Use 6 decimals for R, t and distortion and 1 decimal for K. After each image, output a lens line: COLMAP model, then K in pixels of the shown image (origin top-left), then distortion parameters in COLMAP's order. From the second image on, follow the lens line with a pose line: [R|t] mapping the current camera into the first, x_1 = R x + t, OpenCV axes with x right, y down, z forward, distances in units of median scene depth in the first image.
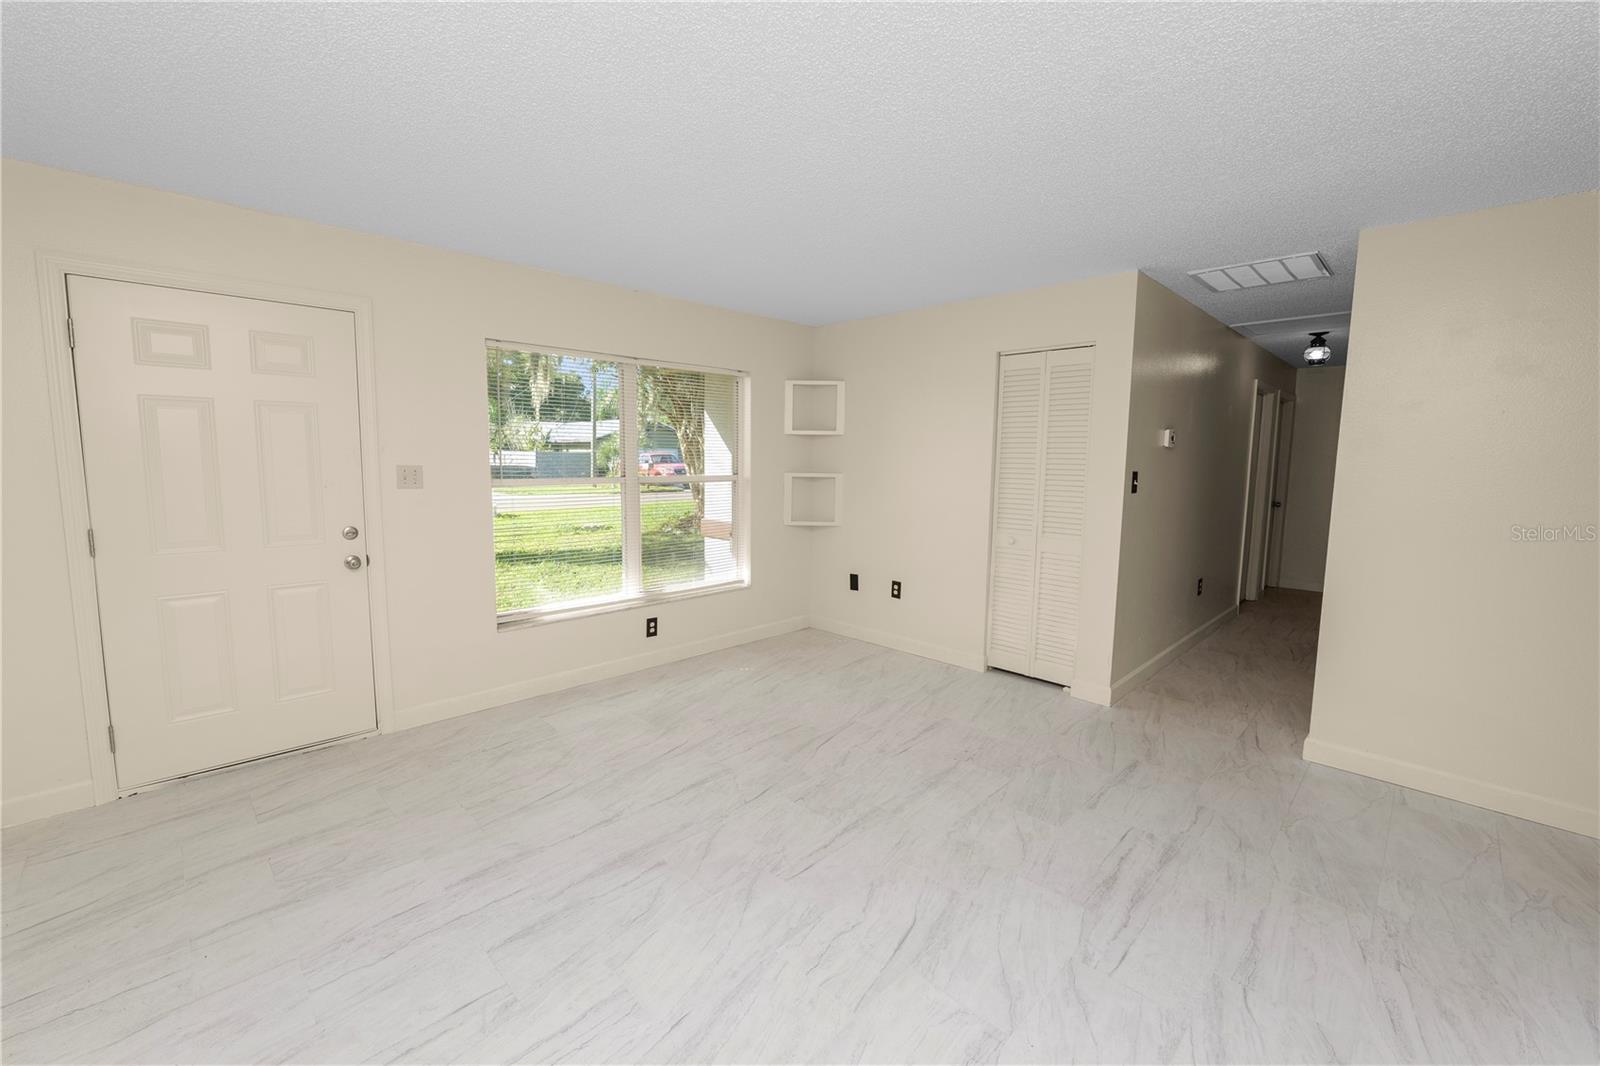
lens RADIAL K [[652.0, 0, 799.8], [0, 652.0, 528.4], [0, 0, 1]] dist [-0.012313, 0.000145]
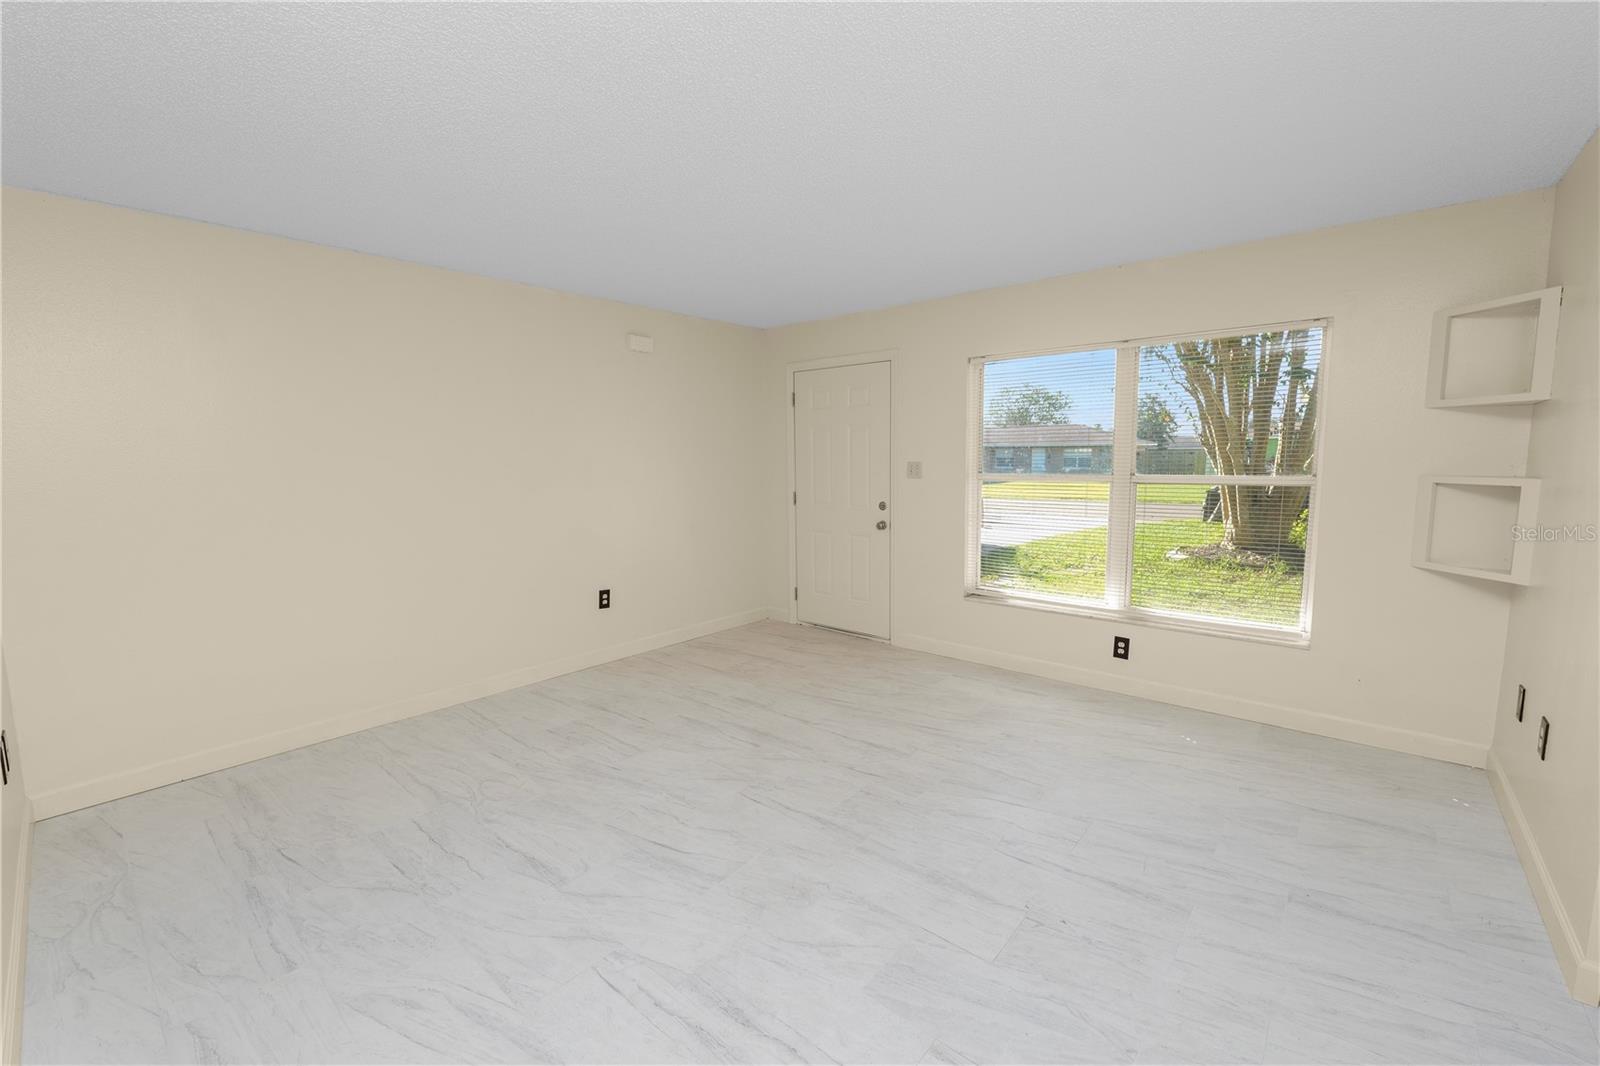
lens RADIAL K [[652.0, 0, 798.8], [0, 652.0, 539.3], [0, 0, 1]] dist [-0.012313, 0.000145]
pose [[0.072427, 0.113869, -0.990852, 0.840737], [-0.099362, 0.989343, 0.106433, -0.059662], [0.992412, 0.090745, 0.082969, 0.694568]]
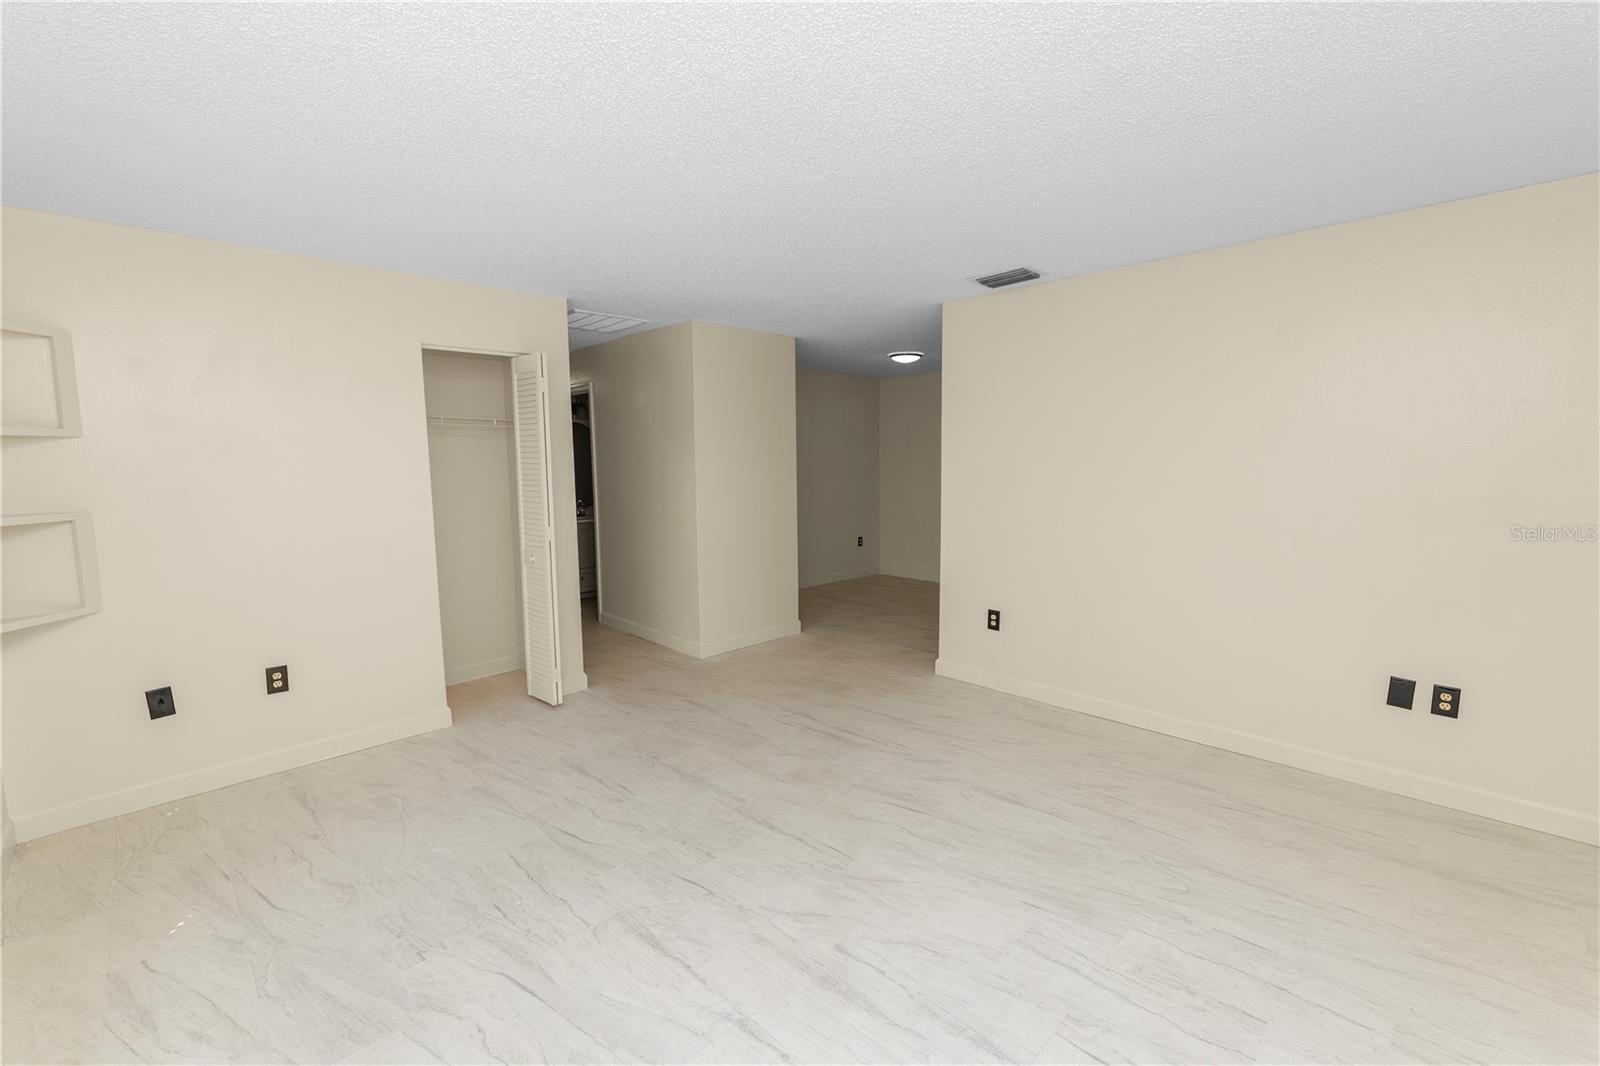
lens RADIAL K [[652.0, 0, 799.0], [0, 652.0, 537.8], [0, 0, 1]] dist [-0.012313, 0.000145]
pose [[0.001251, -0.129032, 0.991640, -0.741663], [0.122492, 0.984193, 0.127909, -0.100493], [-0.992469, 0.121308, 0.017037, 0.723942]]
